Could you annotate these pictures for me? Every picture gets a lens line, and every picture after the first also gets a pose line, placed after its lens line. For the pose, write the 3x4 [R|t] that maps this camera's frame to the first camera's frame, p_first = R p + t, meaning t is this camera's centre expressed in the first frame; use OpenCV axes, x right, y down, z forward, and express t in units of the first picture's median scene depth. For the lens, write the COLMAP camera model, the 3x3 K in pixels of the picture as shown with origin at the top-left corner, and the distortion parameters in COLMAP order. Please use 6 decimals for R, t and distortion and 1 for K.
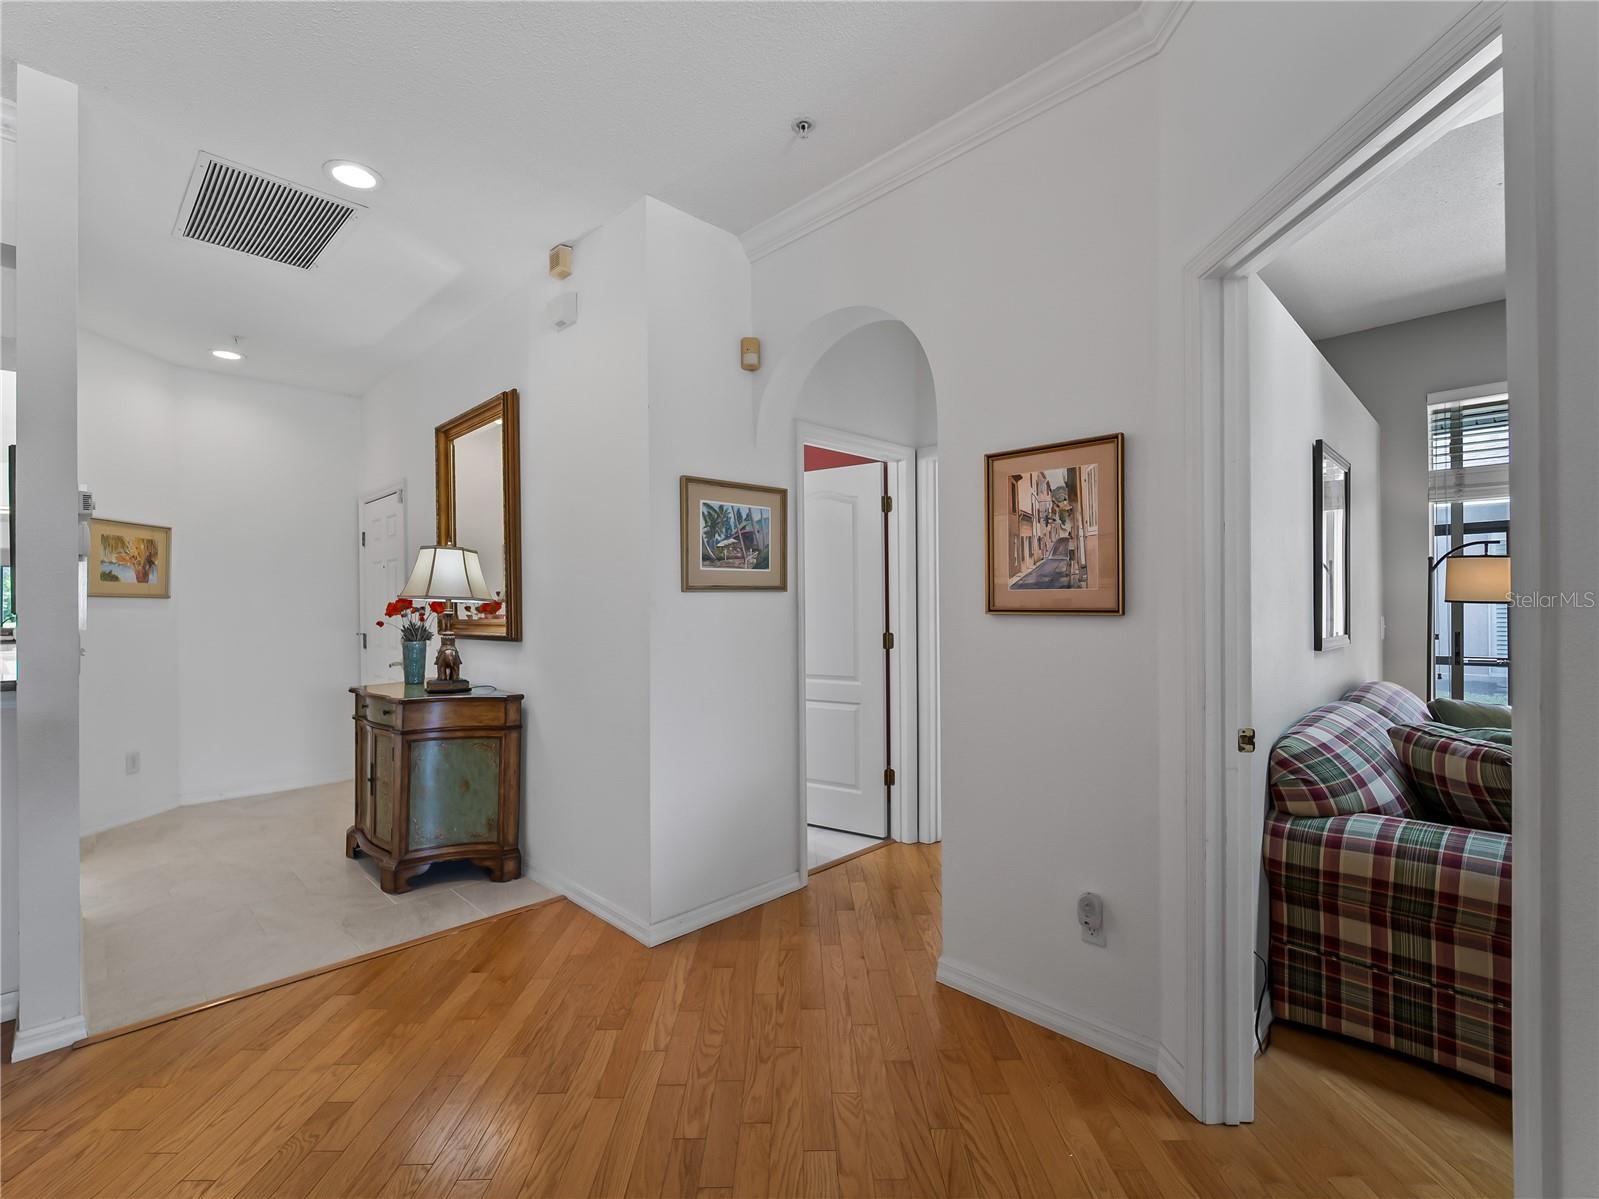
lens RADIAL K [[737.4, 0, 815.5], [0, 737.4, 608.6], [0, 0, 1]] dist [0.000022, -0.001273]
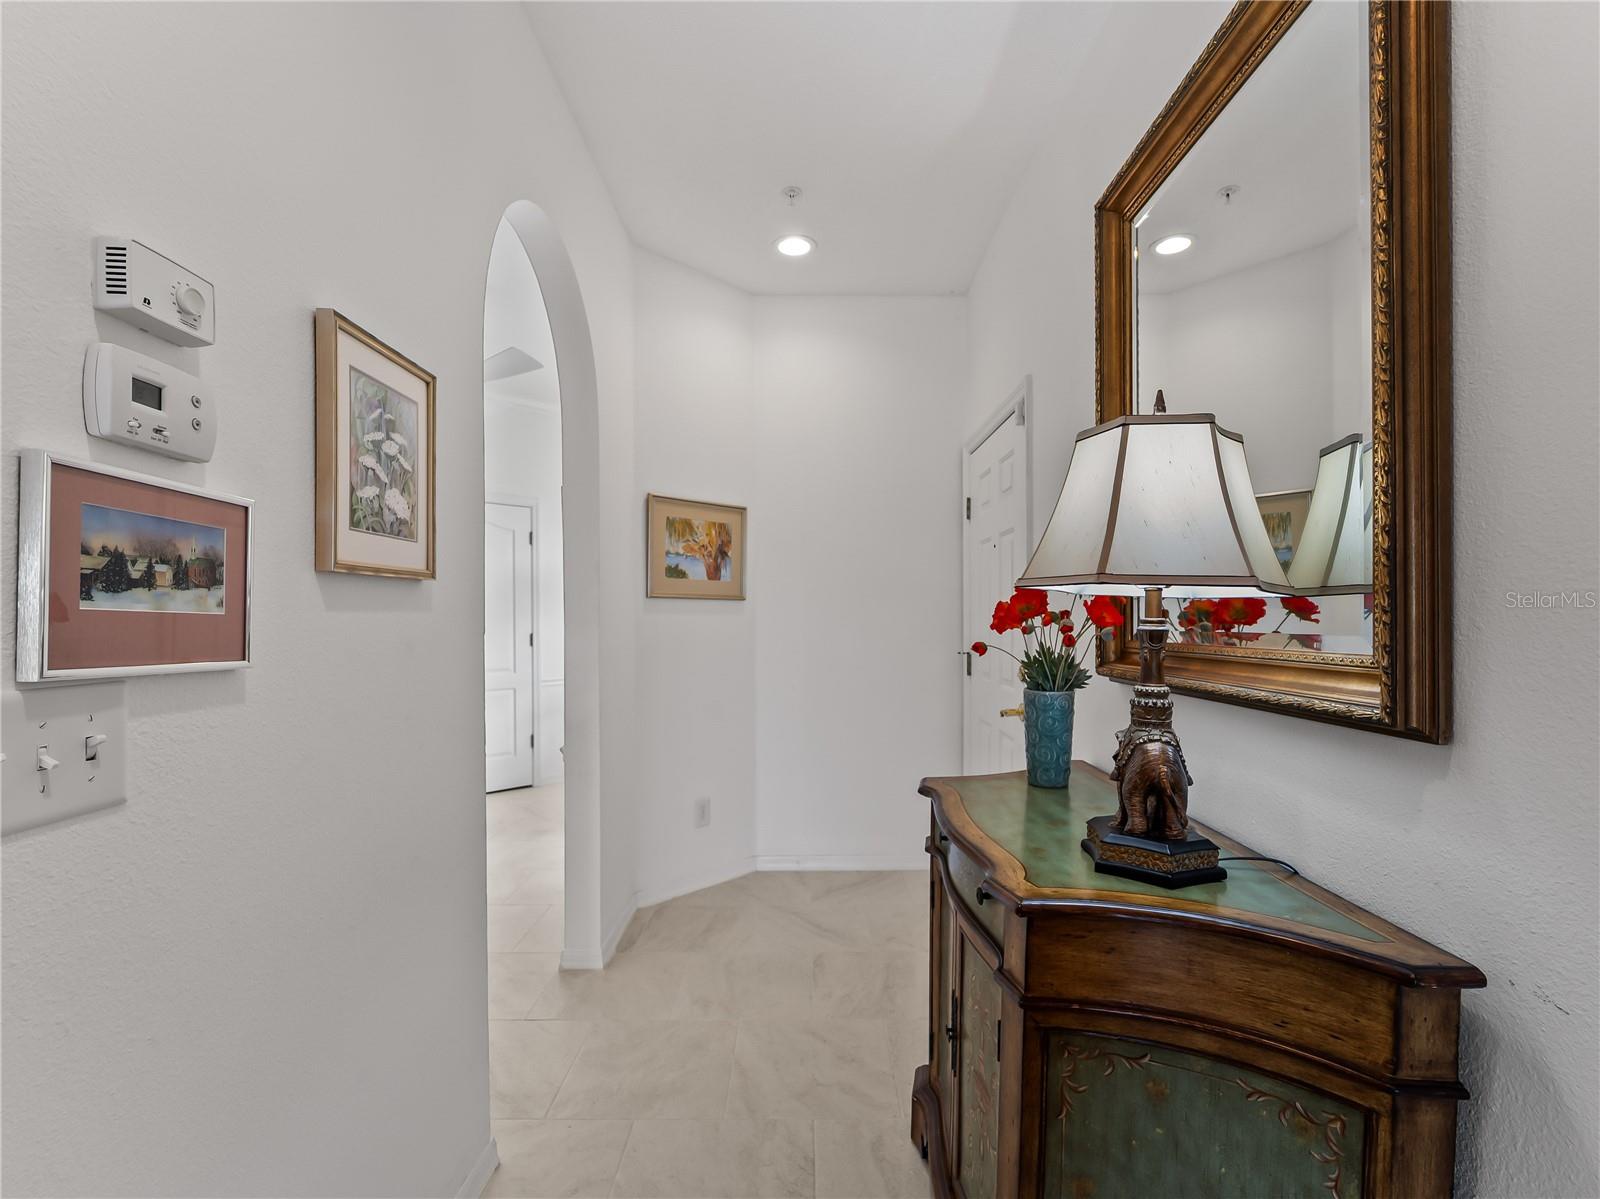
lens RADIAL K [[737.9, 0, 800.3], [0, 737.9, 626.4], [0, 0, 1]] dist [0.000022, -0.001273]
pose [[0.698061, 0.014736, -0.715887, -0.384472], [-0.004750, 0.999862, 0.015950, 0.000648], [0.716023, -0.007734, 0.698034, 0.677459]]
